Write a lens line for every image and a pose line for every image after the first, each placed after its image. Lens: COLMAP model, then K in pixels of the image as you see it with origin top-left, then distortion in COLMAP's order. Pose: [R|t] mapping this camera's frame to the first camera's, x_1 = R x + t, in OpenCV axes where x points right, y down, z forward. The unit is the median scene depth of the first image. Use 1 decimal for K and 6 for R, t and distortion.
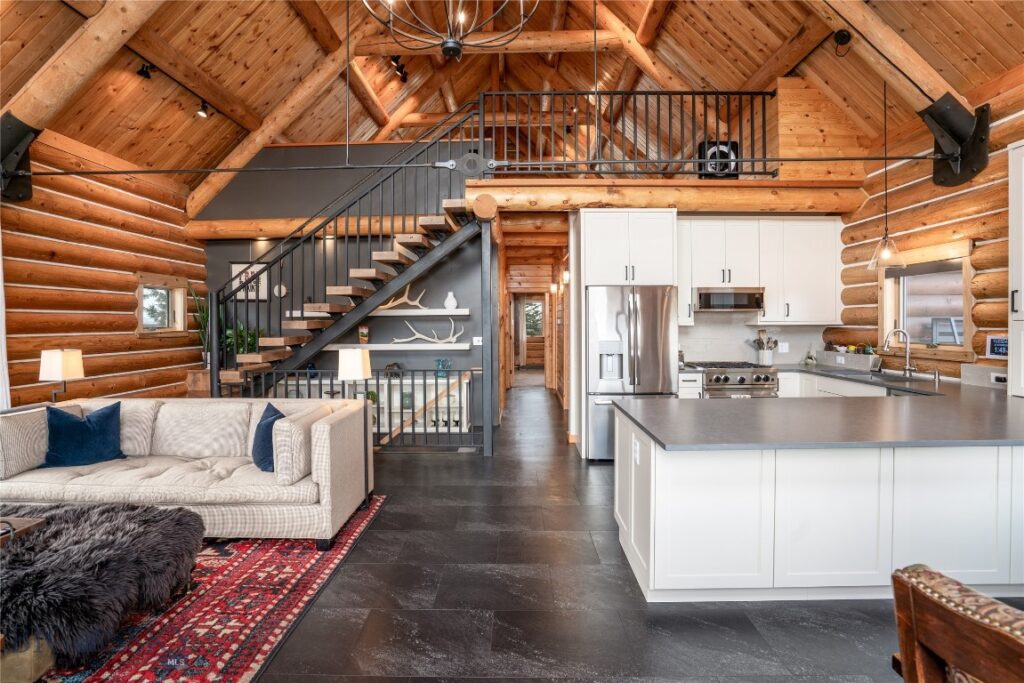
lens RADIAL K [[488.8, 0, 514.8], [0, 488.8, 333.8], [0, 0, 1]] dist [-0.032913, 0.004456]
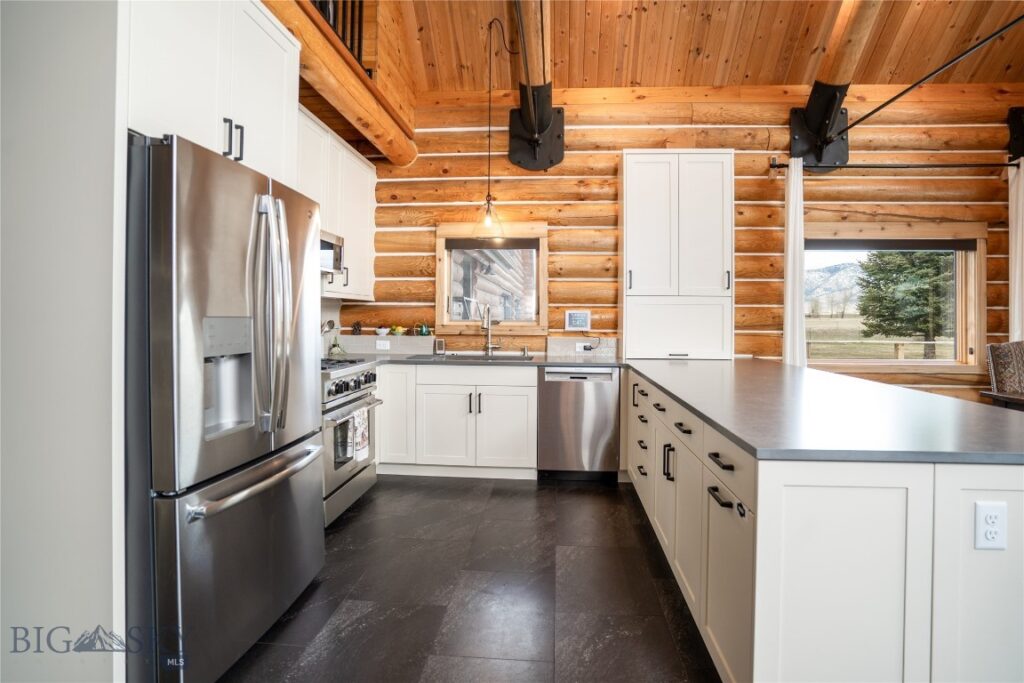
lens RADIAL K [[488.8, 0, 519.5], [0, 488.8, 310.0], [0, 0, 1]] dist [-0.032913, 0.004456]
pose [[0.061380, 0.029043, 0.997692, -0.111470], [0.017634, 0.999389, -0.030177, 0.024438], [-0.997959, 0.019446, 0.060831, 0.716447]]
